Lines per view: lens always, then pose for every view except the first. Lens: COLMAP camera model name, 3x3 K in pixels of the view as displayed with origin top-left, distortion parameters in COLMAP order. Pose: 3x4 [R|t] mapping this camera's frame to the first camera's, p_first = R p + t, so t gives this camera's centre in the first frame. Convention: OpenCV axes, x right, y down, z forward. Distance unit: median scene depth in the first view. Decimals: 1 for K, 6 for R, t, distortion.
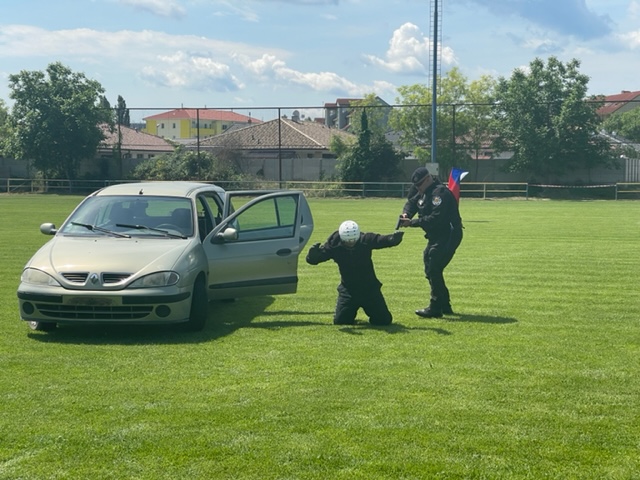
lens RADIAL K [[1208.7, 0, 321.5], [0, 1208.7, 235.6], [0, 0, 1]] dist [0.255252, 0.000000]
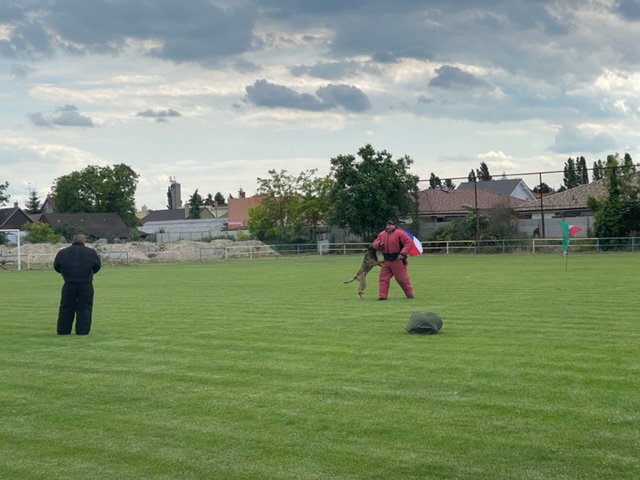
lens RADIAL K [[1208.7, 0, 316.1], [0, 1208.7, 238.4], [0, 0, 1]] dist [0.255252, 0.000000]
pose [[0.896336, -0.029885, -0.442368, 0.748695], [0.009766, 0.998815, -0.047688, 0.015021], [0.443268, 0.038424, 0.895565, -0.220627]]
